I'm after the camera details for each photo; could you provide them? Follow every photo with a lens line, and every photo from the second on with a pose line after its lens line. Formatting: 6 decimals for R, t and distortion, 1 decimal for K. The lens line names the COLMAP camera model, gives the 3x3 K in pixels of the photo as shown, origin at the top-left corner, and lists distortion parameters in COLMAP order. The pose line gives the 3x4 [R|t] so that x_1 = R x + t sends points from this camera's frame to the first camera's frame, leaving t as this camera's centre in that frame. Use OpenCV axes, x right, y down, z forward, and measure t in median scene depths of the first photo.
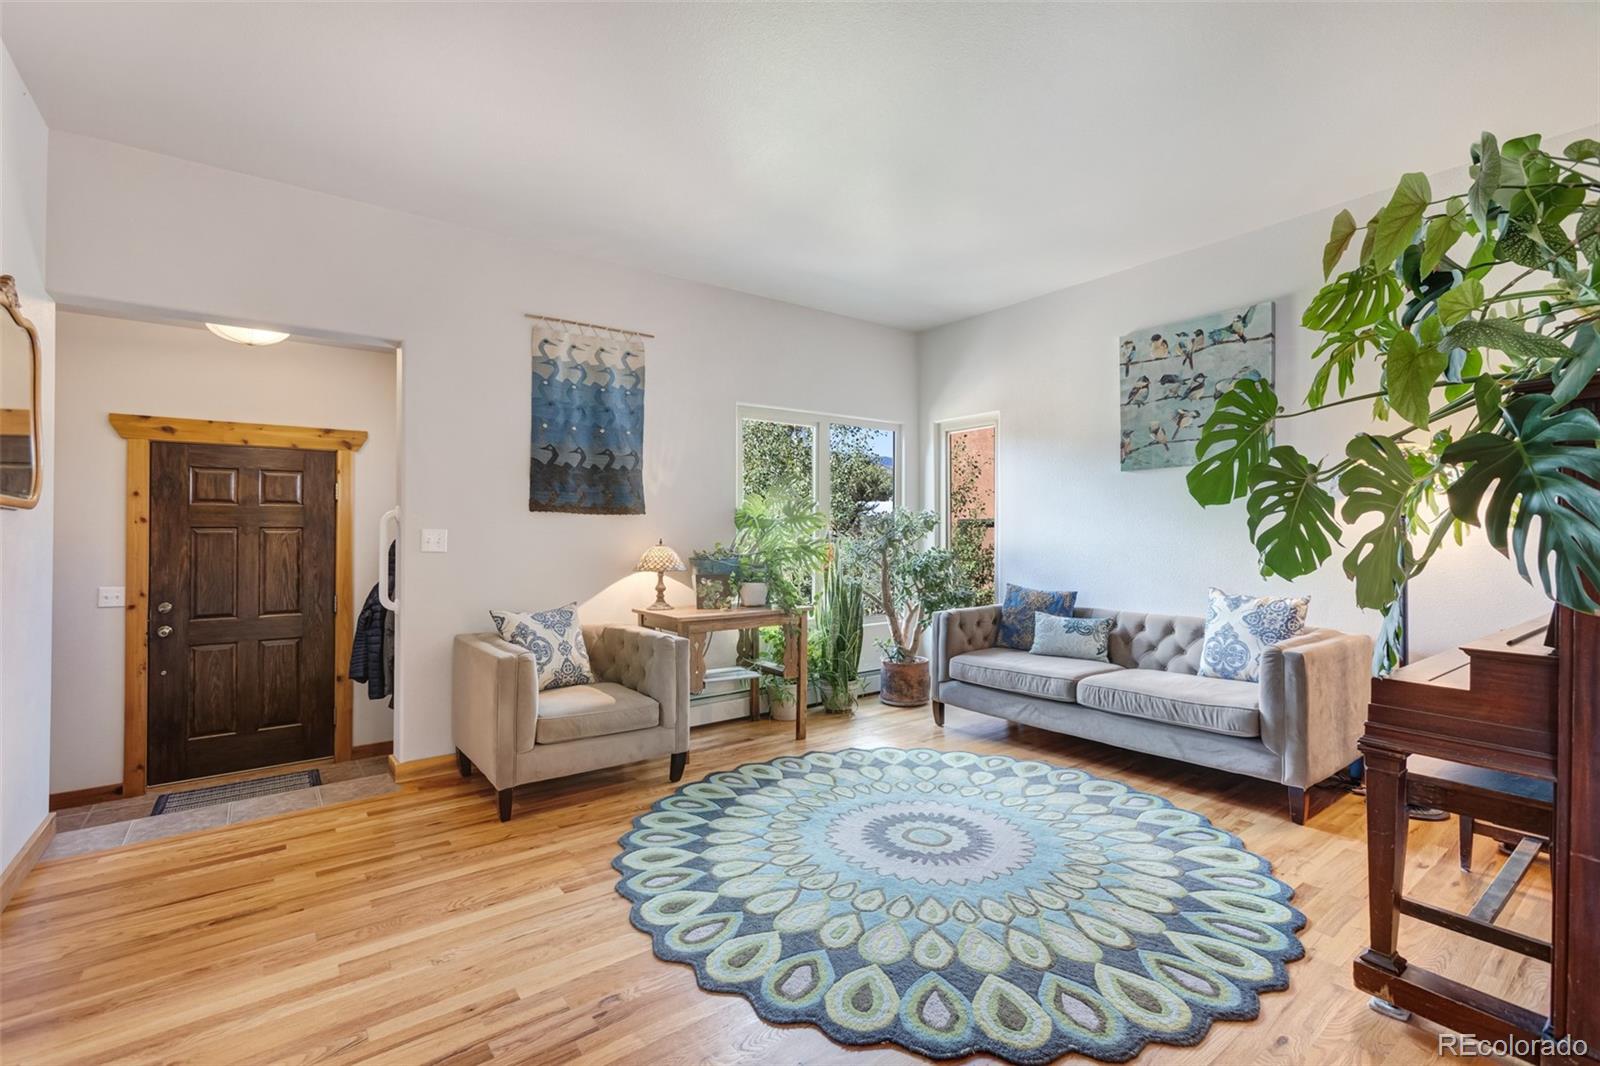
lens RADIAL K [[723.4, 0, 797.9], [0, 723.4, 530.5], [0, 0, 1]] dist [-0.008686, 0.007895]
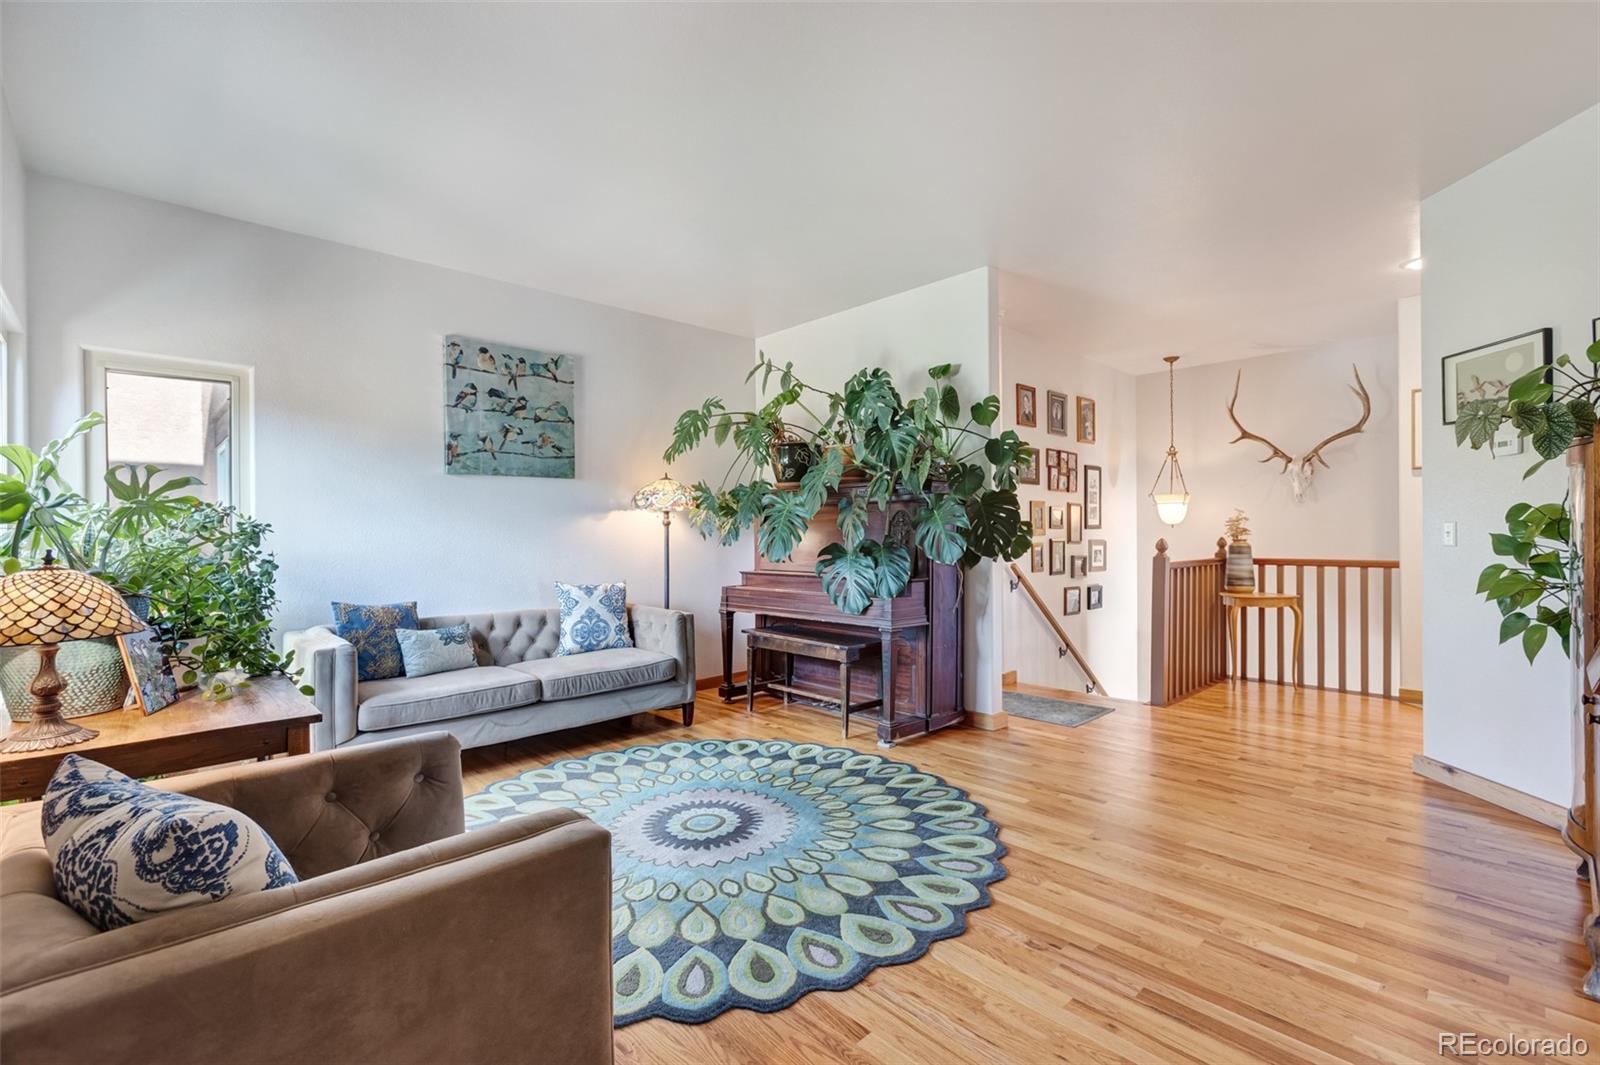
lens RADIAL K [[723.4, 0, 794.0], [0, 723.4, 537.6], [0, 0, 1]] dist [-0.008686, 0.007895]
pose [[-0.117437, 0.000884, 0.993080, -0.757652], [0.002122, 0.999998, -0.000639, 0.008668], [-0.993078, 0.002032, -0.117438, 0.854401]]
